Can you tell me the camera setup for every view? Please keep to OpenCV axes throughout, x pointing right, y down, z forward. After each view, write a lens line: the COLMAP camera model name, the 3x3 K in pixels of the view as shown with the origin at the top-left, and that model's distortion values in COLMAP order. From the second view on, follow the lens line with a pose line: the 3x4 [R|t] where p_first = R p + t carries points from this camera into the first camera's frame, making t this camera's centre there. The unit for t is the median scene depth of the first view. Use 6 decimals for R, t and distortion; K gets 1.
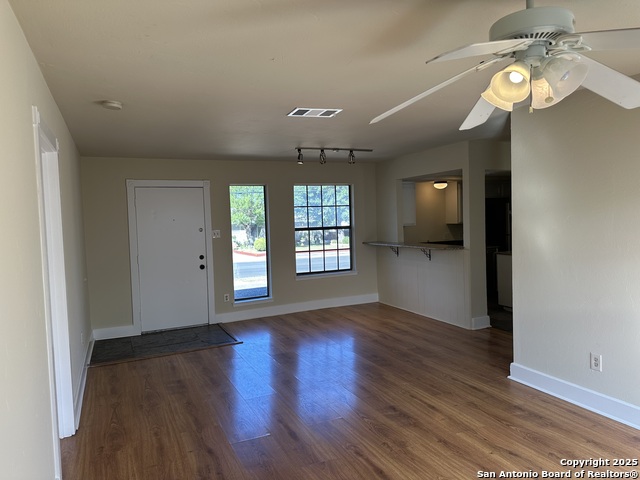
lens RADIAL K [[443.5, 0, 309.0], [0, 443.5, 241.7], [0, 0, 1]] dist [-0.005338, -0.005139]
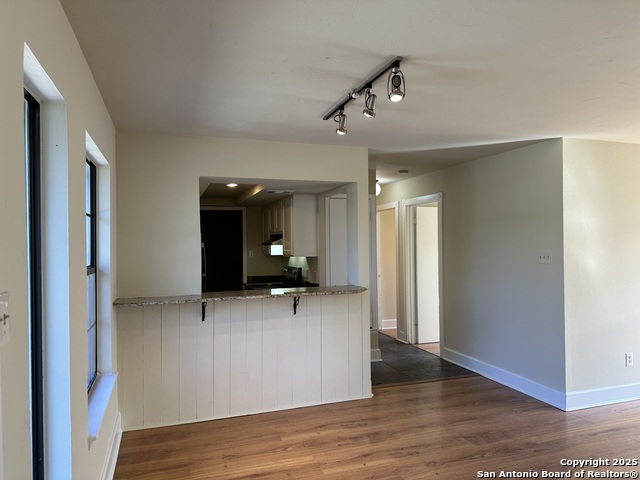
lens RADIAL K [[443.5, 0, 309.0], [0, 443.5, 241.7], [0, 0, 1]] dist [-0.005338, -0.005139]
pose [[0.078774, 0.045941, 0.995833, -0.475711], [0.061363, 0.996820, -0.050841, -0.036773], [-0.995002, 0.065112, 0.075704, 1.231973]]
